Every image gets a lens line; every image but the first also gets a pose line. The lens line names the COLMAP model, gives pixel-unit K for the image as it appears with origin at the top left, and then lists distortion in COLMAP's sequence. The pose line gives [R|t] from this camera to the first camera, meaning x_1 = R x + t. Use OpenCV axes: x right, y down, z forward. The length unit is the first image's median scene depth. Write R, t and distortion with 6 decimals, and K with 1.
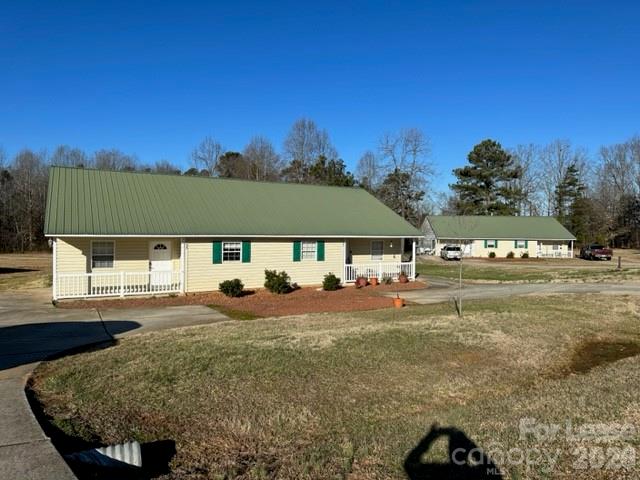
lens RADIAL K [[408.6, 0, 321.4], [0, 408.6, 225.2], [0, 0, 1]] dist [0.033224, -0.084530]
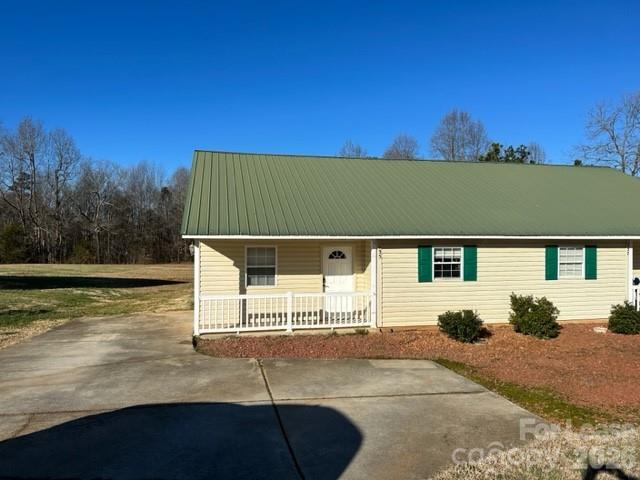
lens RADIAL K [[408.6, 0, 321.4], [0, 408.6, 225.2], [0, 0, 1]] dist [0.033224, -0.084530]
pose [[0.952340, -0.022271, -0.304225, -0.215708], [0.014096, 0.999479, -0.029041, 0.023619], [0.304713, 0.023369, 0.952157, 0.358708]]
